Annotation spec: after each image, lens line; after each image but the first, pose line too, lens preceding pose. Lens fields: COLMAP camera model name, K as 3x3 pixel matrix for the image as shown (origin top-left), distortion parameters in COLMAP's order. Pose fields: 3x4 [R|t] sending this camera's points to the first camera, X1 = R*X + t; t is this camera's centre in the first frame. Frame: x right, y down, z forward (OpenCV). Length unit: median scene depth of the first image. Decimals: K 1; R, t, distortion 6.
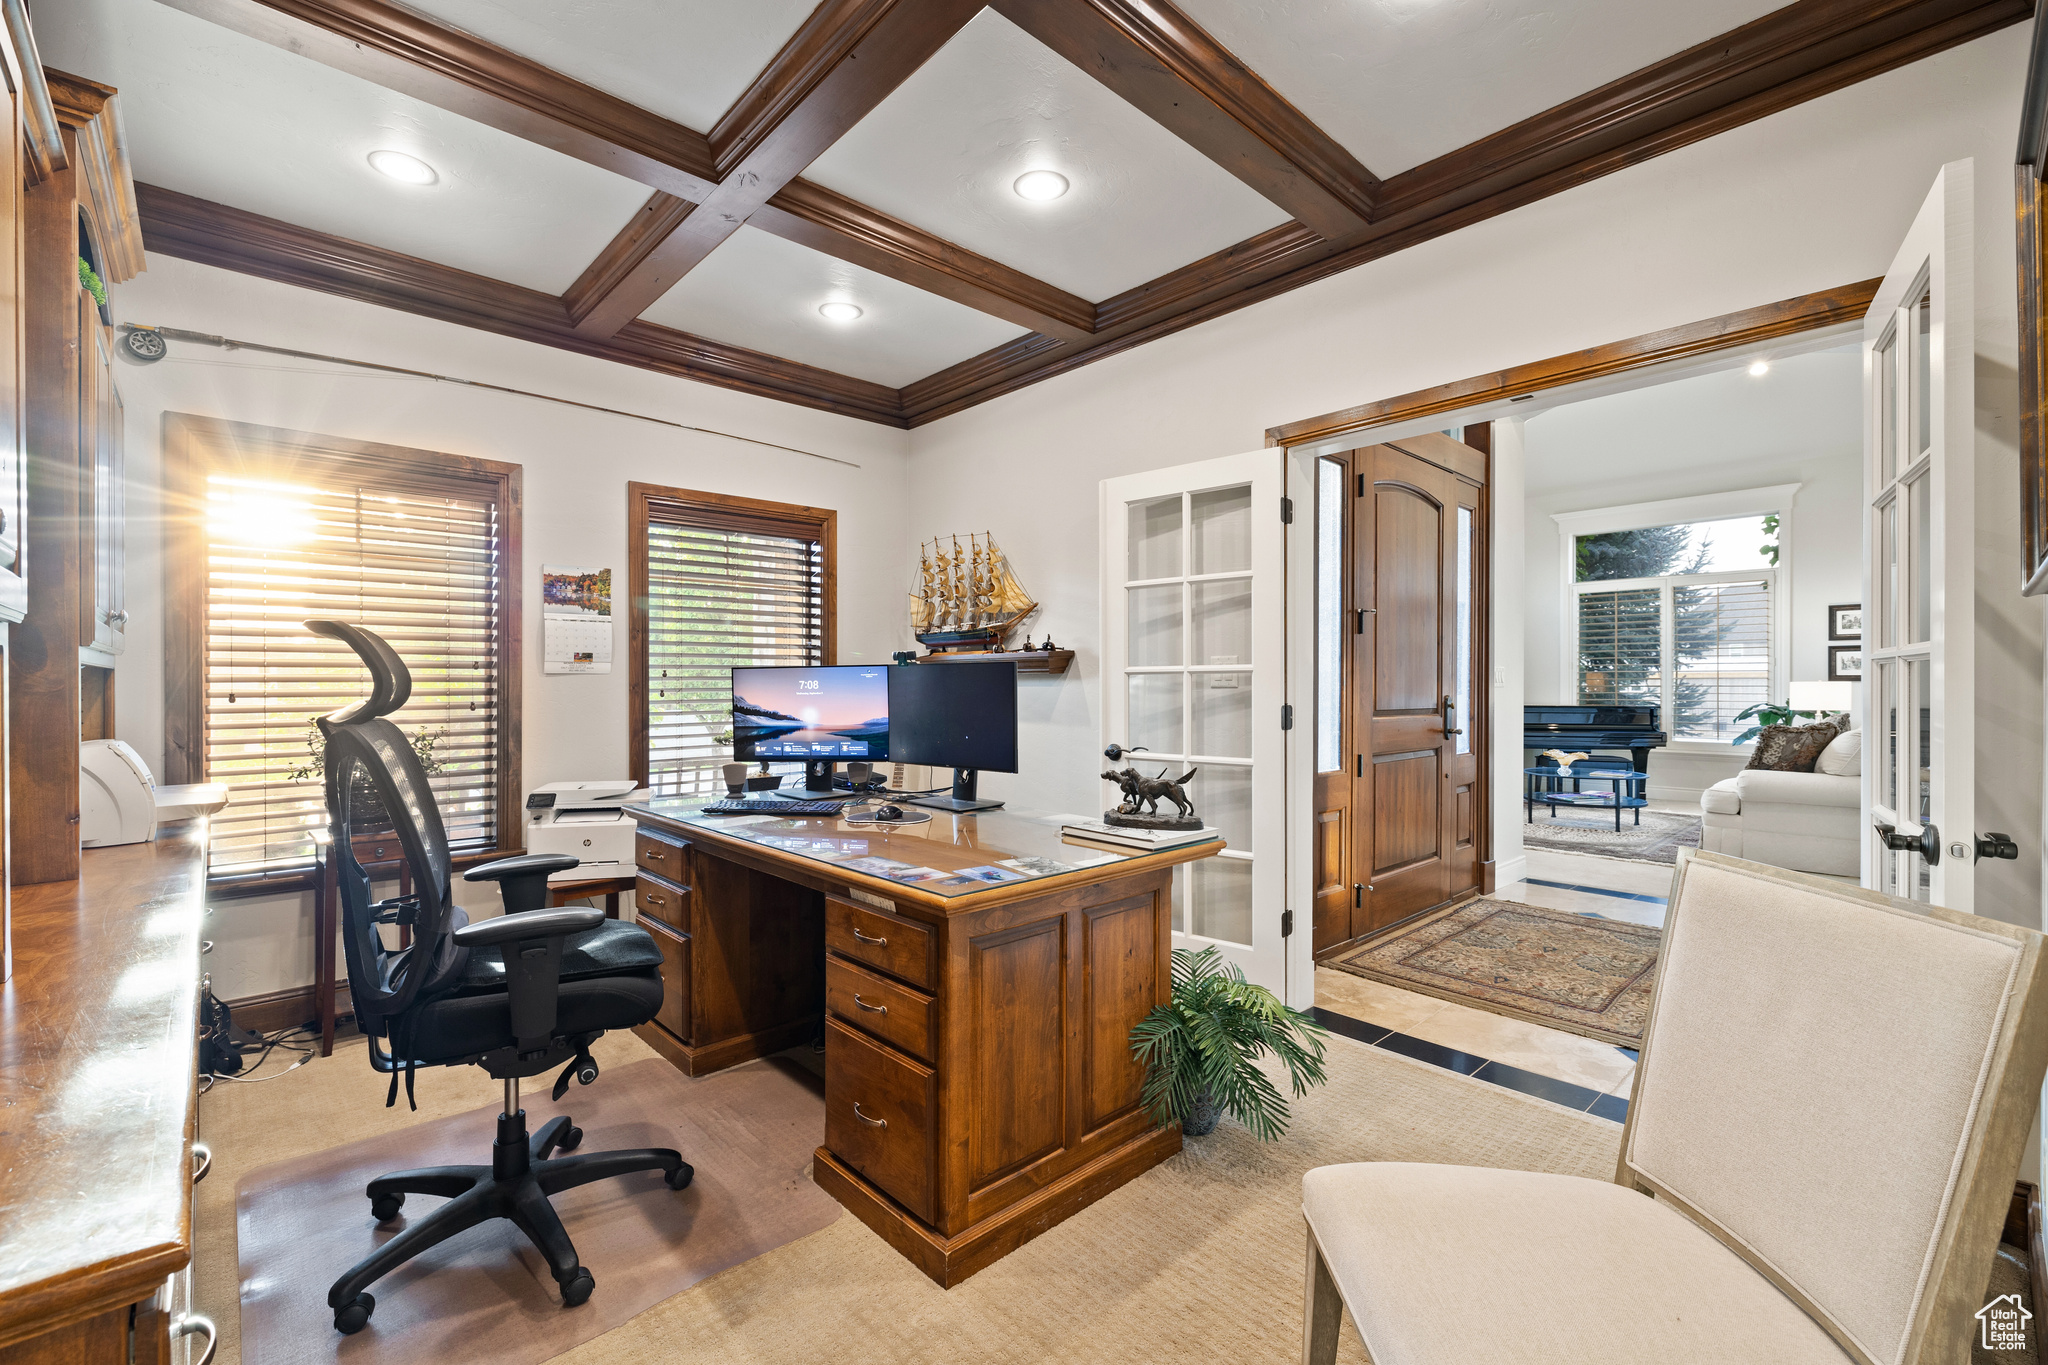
lens RADIAL K [[868.7, 0, 1019.0], [0, 868.7, 685.3], [0, 0, 1]] dist [0.000829, -0.000030]
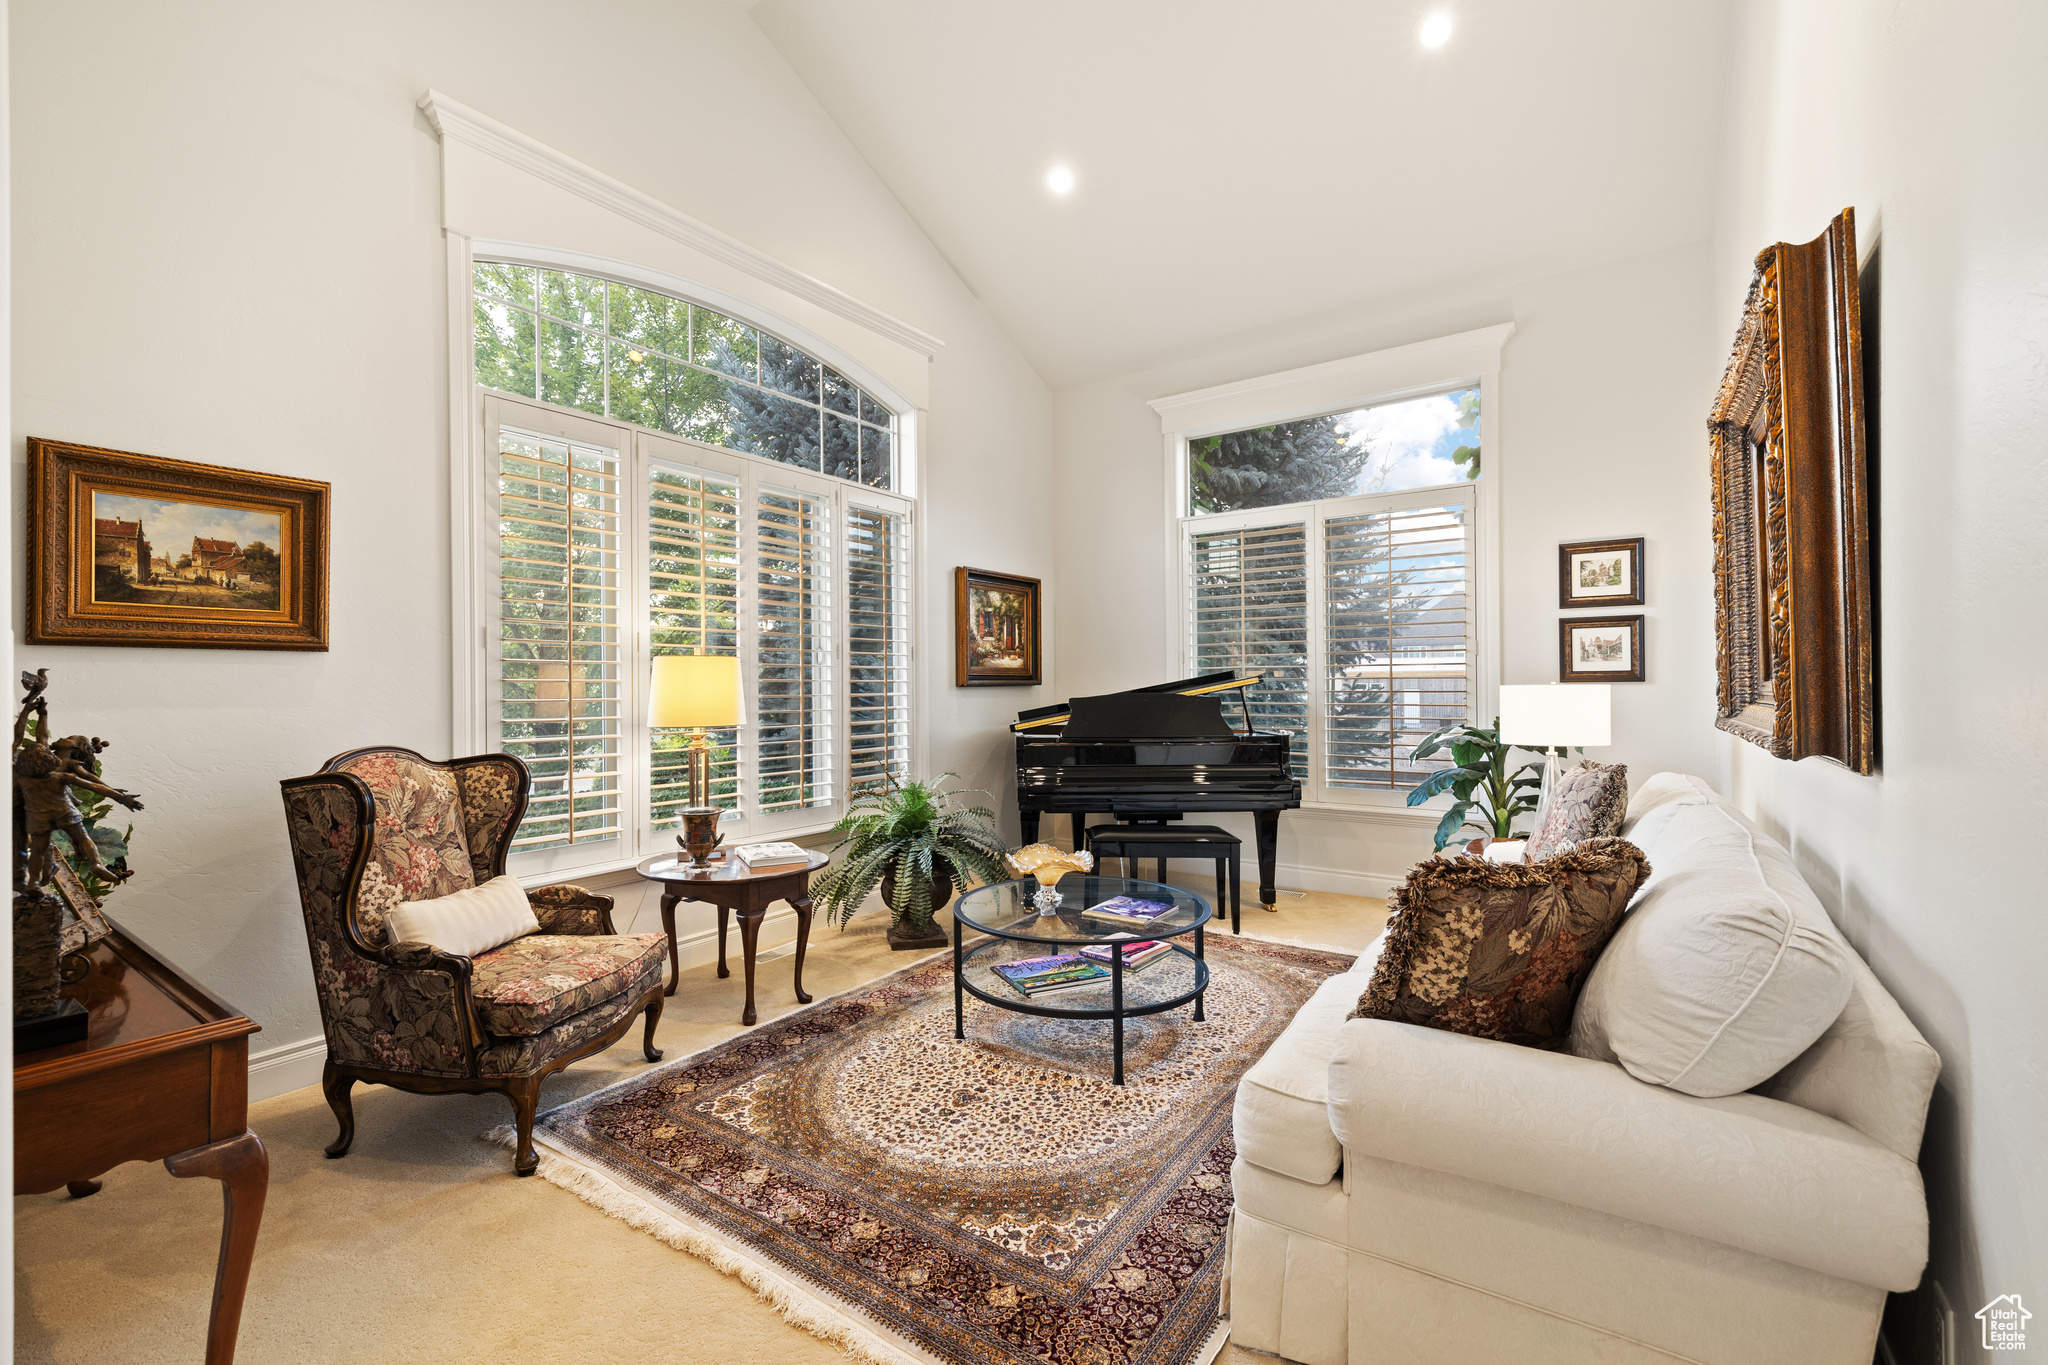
lens RADIAL K [[868.7, 0, 1025.1], [0, 868.7, 675.8], [0, 0, 1]] dist [0.000829, -0.000030]
pose [[0.975523, -0.004110, 0.219860, 0.484260], [0.007569, 0.999860, -0.014893, -0.003536], [-0.219768, 0.016193, 0.975418, 0.542817]]
